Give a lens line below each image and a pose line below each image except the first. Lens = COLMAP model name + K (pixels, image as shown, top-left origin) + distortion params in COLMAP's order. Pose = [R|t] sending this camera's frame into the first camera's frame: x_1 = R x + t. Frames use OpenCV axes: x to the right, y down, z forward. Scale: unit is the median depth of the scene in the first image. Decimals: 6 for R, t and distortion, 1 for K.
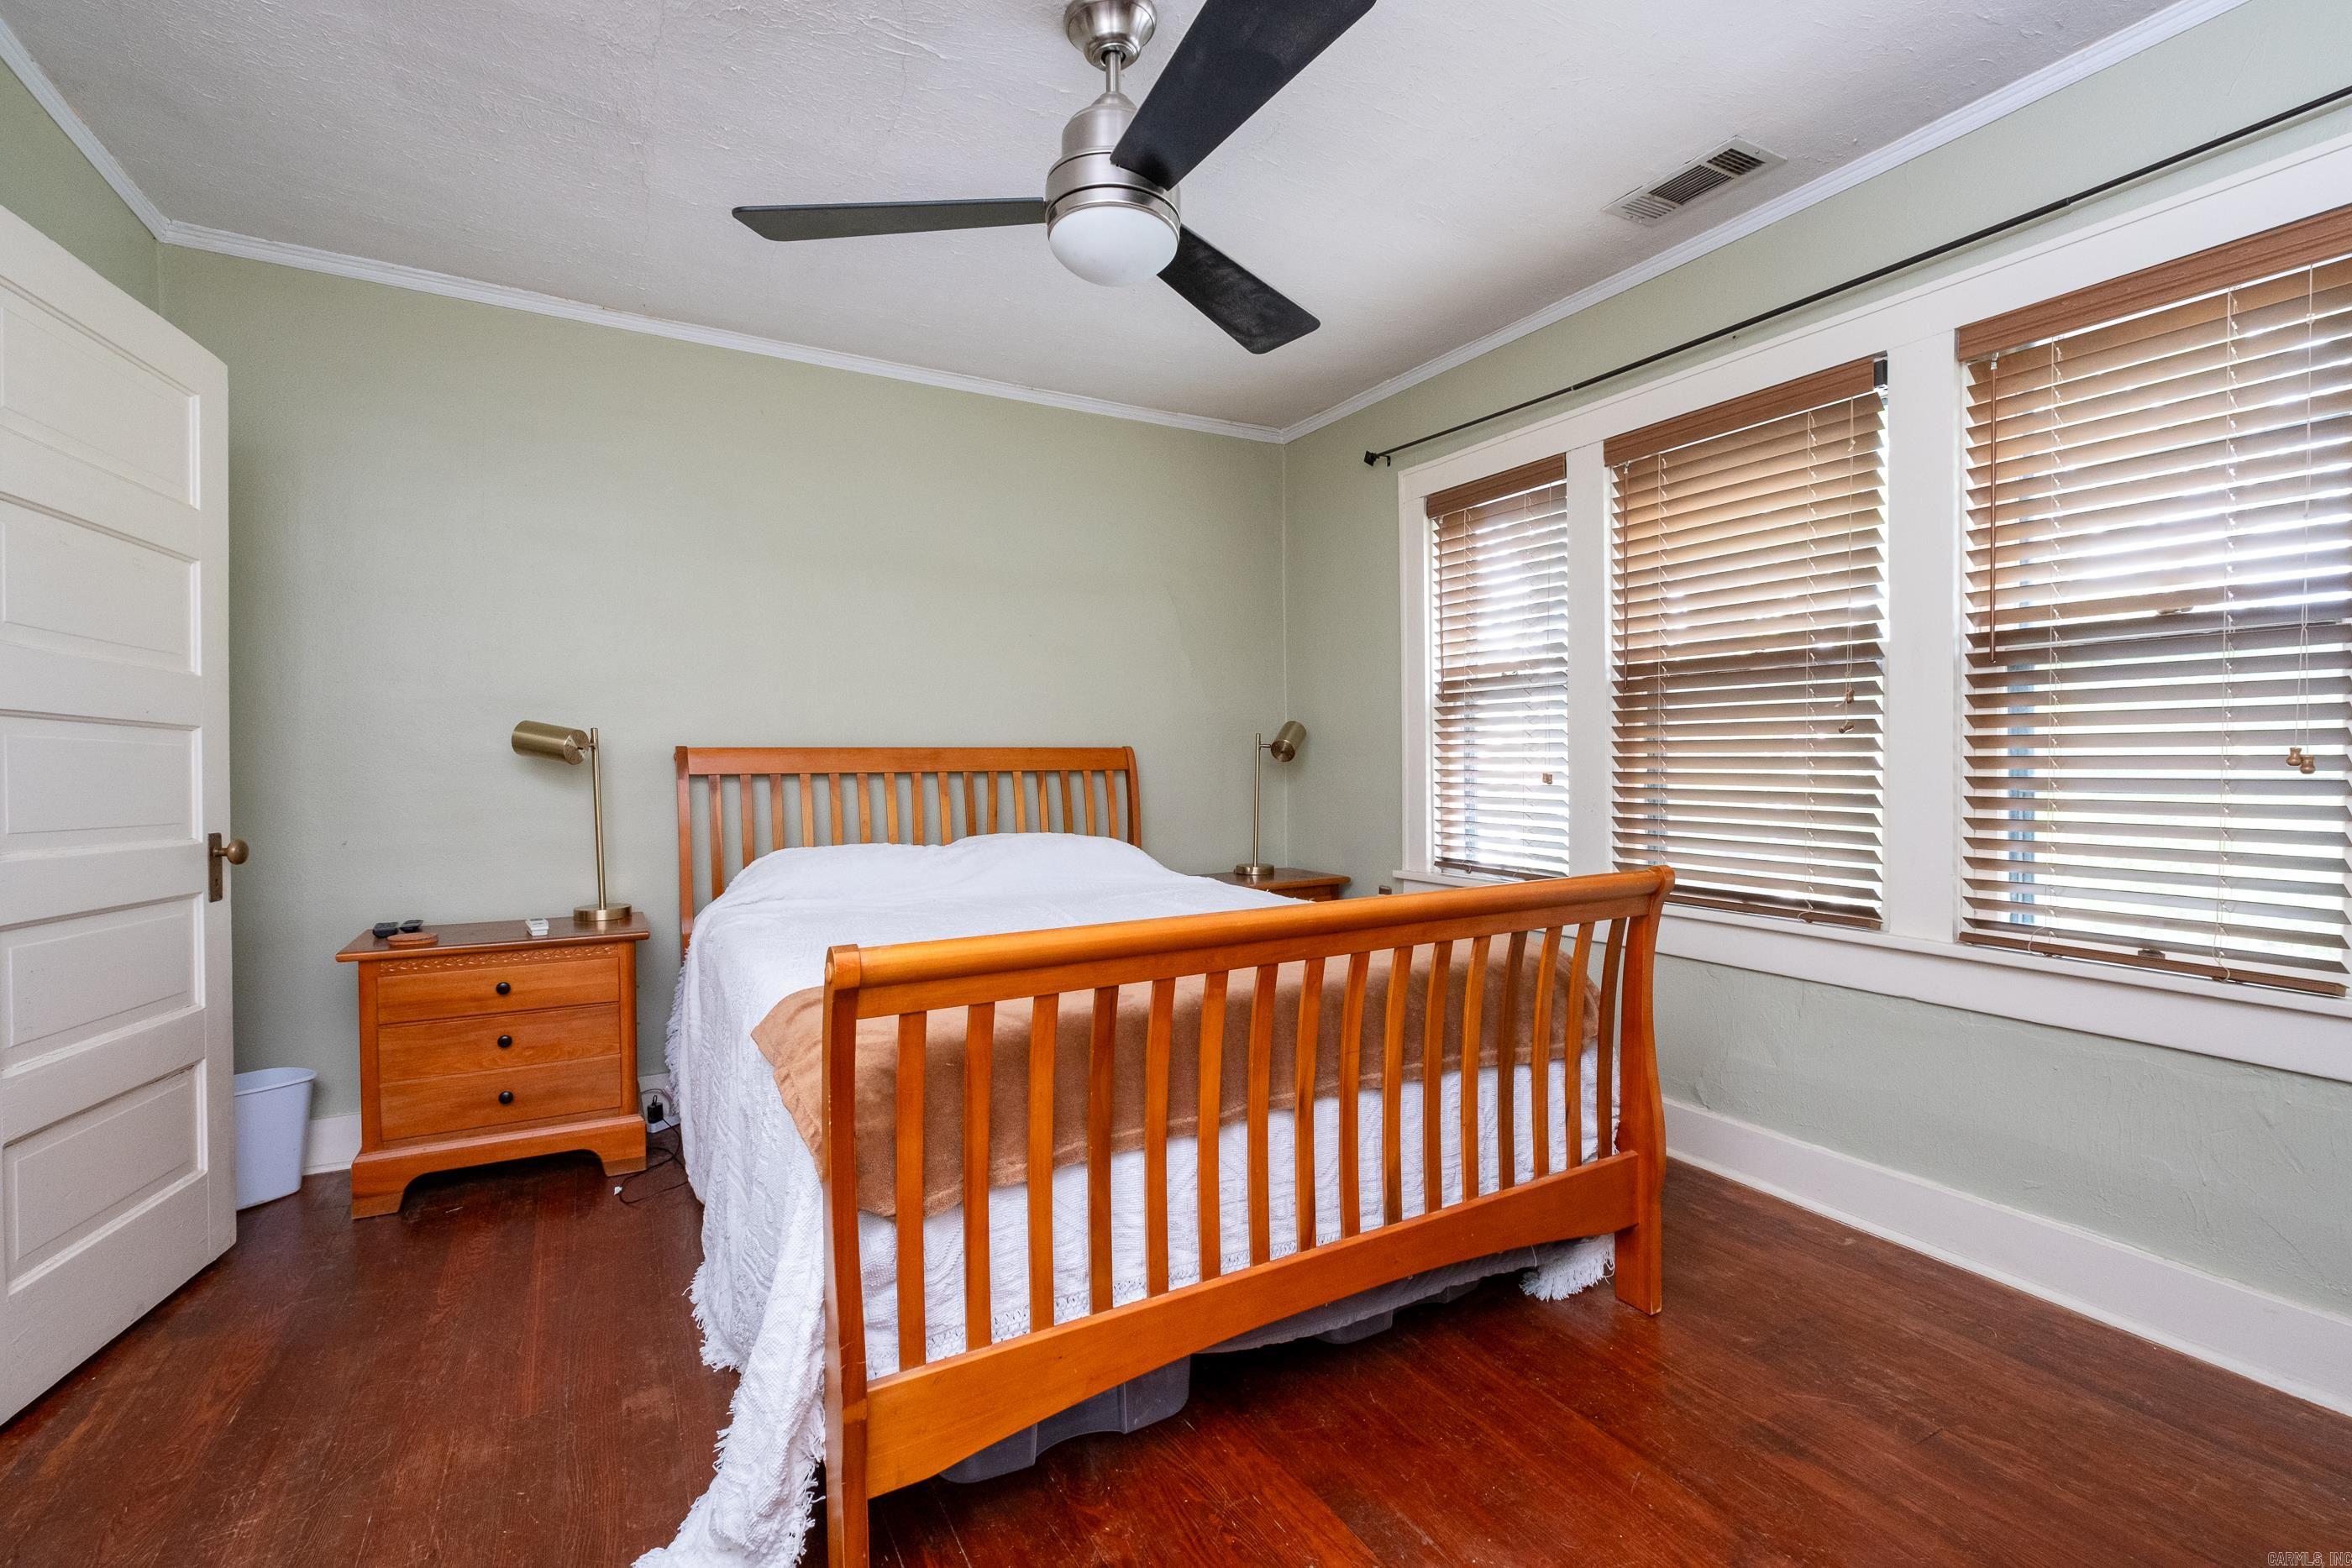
lens RADIAL K [[1066.7, 0, 1182.1], [0, 1066.7, 778.1], [0, 0, 1]] dist [-0.000451, -0.002729]
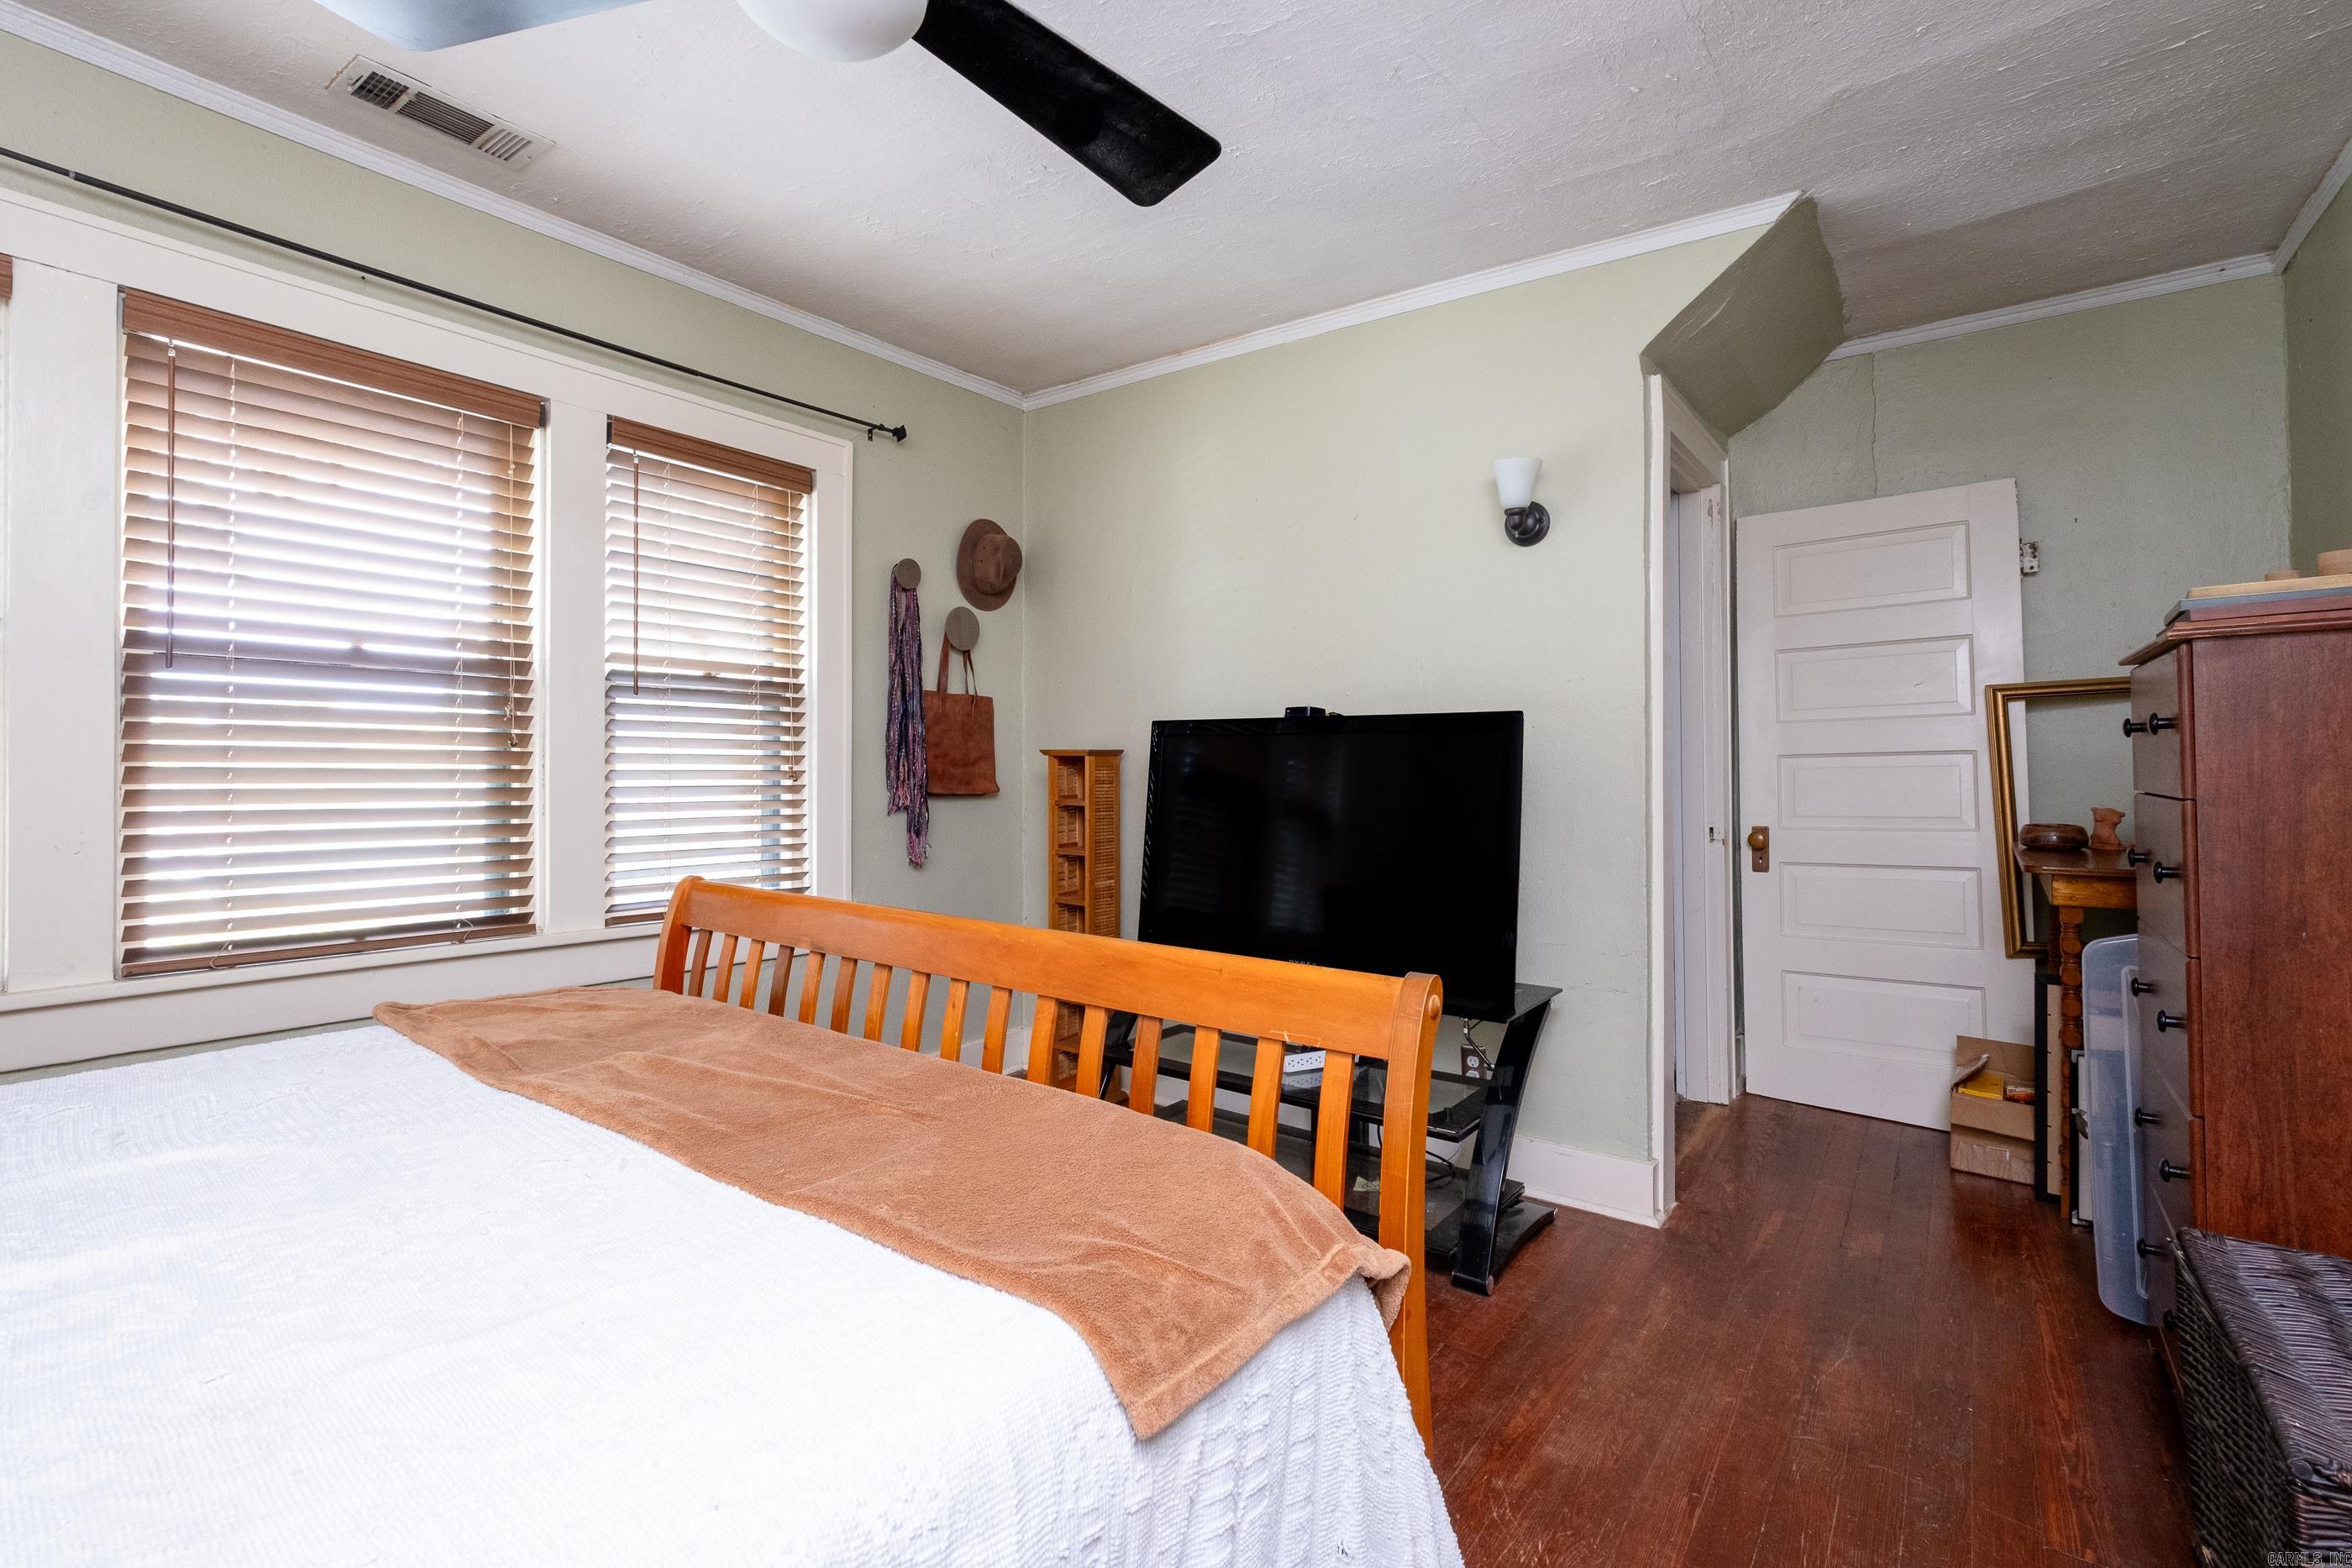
lens RADIAL K [[1066.7, 0, 1174.3], [0, 1066.7, 774.1], [0, 0, 1]] dist [-0.000451, -0.002729]
pose [[-0.404628, 0.009547, 0.914432, -0.577525], [0.021914, 0.999760, -0.000742, -0.000715], [-0.914219, 0.019739, -0.404740, 0.842227]]
